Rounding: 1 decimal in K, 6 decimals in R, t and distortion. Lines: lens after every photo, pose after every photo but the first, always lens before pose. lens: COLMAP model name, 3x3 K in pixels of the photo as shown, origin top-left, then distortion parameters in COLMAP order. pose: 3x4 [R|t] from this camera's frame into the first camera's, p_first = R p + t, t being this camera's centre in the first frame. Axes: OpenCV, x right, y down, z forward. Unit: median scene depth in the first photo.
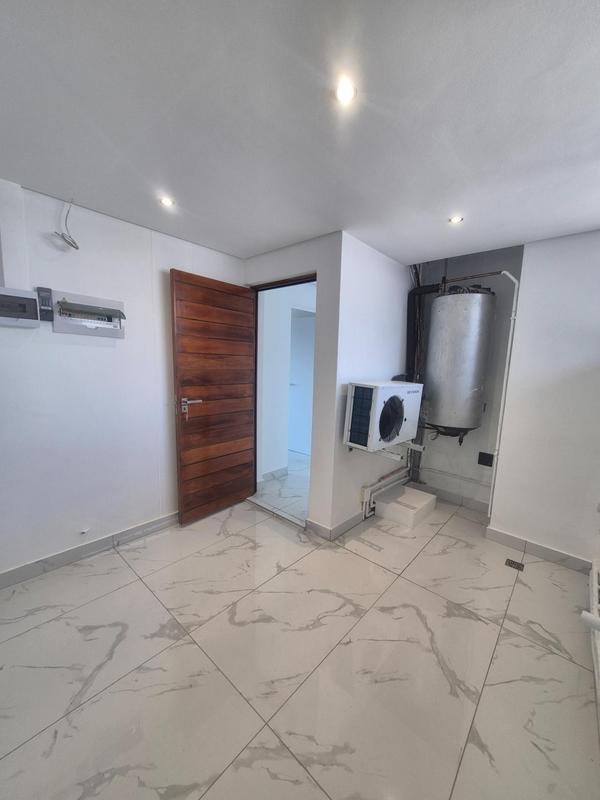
lens RADIAL K [[315.8, 0, 298.6], [0, 315.8, 401.8], [0, 0, 1]] dist [0.003879, -0.002663]
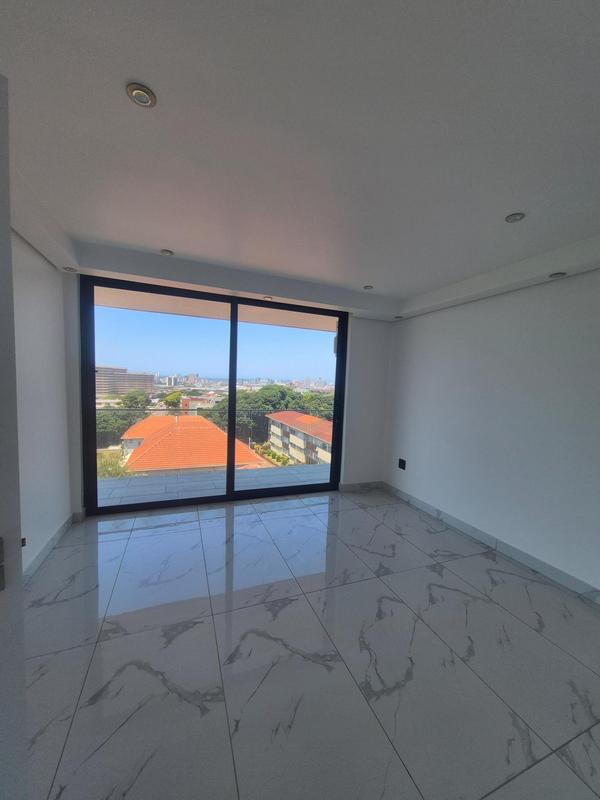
lens RADIAL K [[315.8, 0, 306.1], [0, 315.8, 391.3], [0, 0, 1]] dist [0.003879, -0.002663]
pose [[0.436131, -0.032810, 0.899285, -0.404536], [0.092711, 0.995656, -0.008636, -0.061215], [-0.895095, 0.087140, 0.437278, 0.354542]]
